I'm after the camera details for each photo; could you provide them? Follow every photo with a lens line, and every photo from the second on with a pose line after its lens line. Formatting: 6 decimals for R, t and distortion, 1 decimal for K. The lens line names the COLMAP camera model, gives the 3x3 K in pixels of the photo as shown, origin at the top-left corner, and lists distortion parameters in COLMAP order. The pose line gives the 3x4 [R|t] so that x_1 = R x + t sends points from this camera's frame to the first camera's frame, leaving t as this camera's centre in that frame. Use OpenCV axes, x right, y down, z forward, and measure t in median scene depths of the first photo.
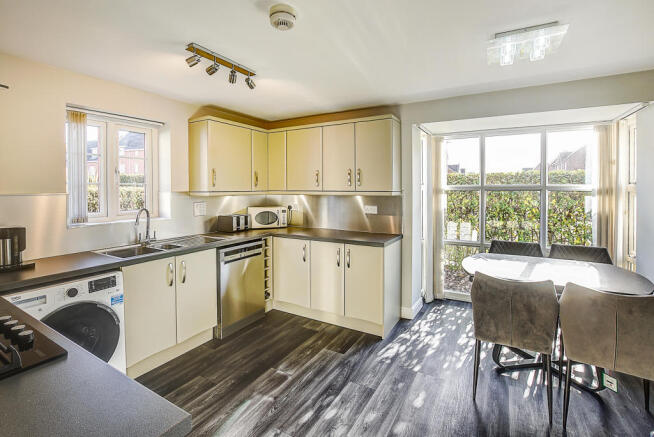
lens RADIAL K [[299.4, 0, 340.6], [0, 299.4, 189.8], [0, 0, 1]] dist [0.000181, 0.000169]
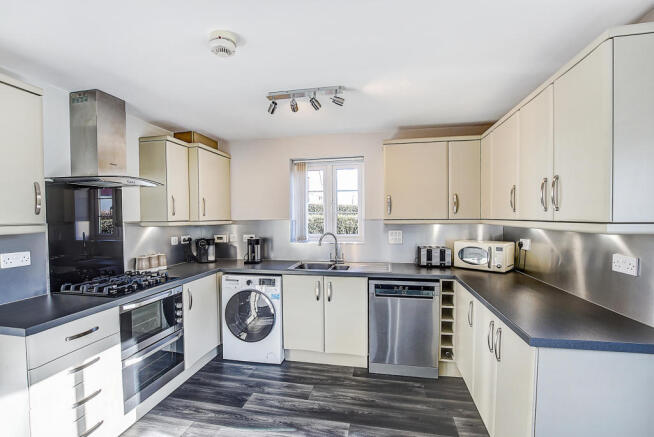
lens RADIAL K [[309.6, 0, 325.5], [0, 309.6, 224.9], [0, 0, 1]] dist [-0.002132, -0.000156]
pose [[0.306645, 0.024733, -0.951503, 0.496911], [-0.000163, 0.999664, 0.025932, -0.002184], [0.951824, -0.007797, 0.306546, 0.563135]]
